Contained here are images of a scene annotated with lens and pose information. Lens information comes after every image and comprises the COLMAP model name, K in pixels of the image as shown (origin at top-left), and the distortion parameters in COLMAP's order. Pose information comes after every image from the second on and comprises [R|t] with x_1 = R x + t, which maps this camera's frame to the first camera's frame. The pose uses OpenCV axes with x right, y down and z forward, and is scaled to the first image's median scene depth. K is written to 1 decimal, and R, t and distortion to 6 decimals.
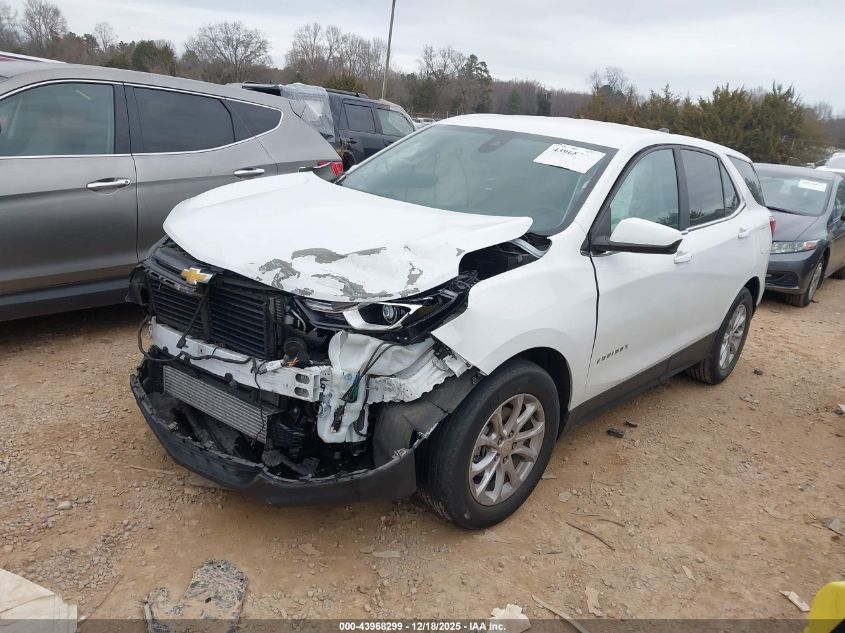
lens RADIAL K [[660.1, 0, 419.4], [0, 660.1, 313.8], [0, 0, 1]] dist [-0.005402, 0.017309]
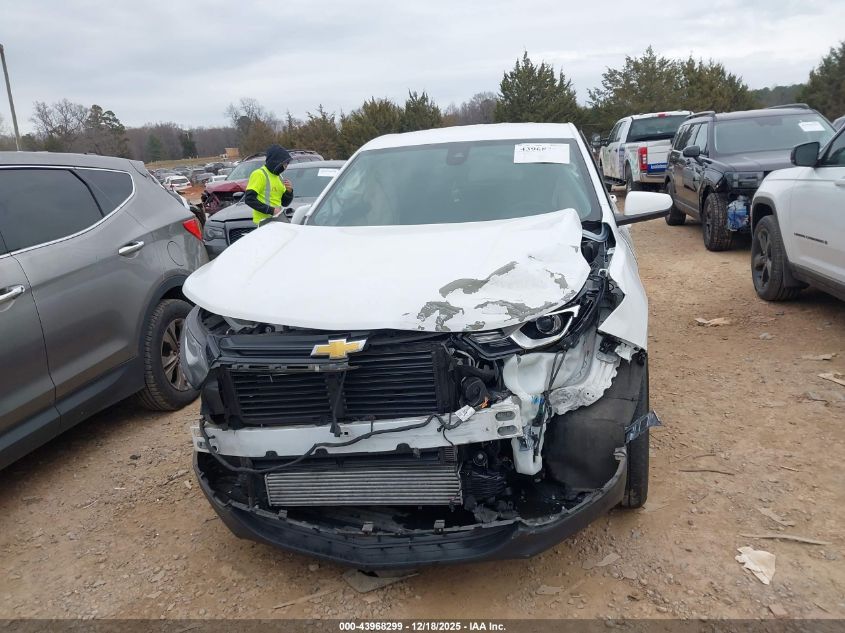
lens RADIAL K [[660.1, 0, 419.4], [0, 660.1, 313.8], [0, 0, 1]] dist [-0.005402, 0.017309]
pose [[0.863510, -0.270564, 0.425611, -0.608992], [0.288876, 0.957106, 0.022346, -0.090148], [-0.413401, 0.103653, 0.904630, 0.186682]]
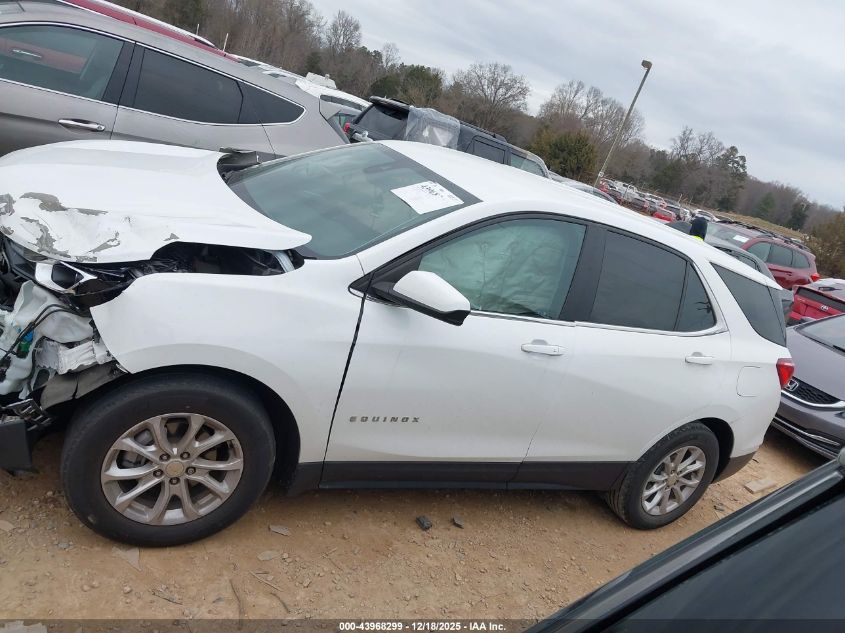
lens RADIAL K [[667.0, 0, 422.5], [0, 667.0, 316.5], [0, 0, 1]] dist [-0.001353, -0.034383]
pose [[0.917133, 0.294026, -0.269103, 0.661288], [-0.311724, 0.949855, -0.024565, -0.076603], [0.248386, 0.106416, 0.962798, 0.216664]]
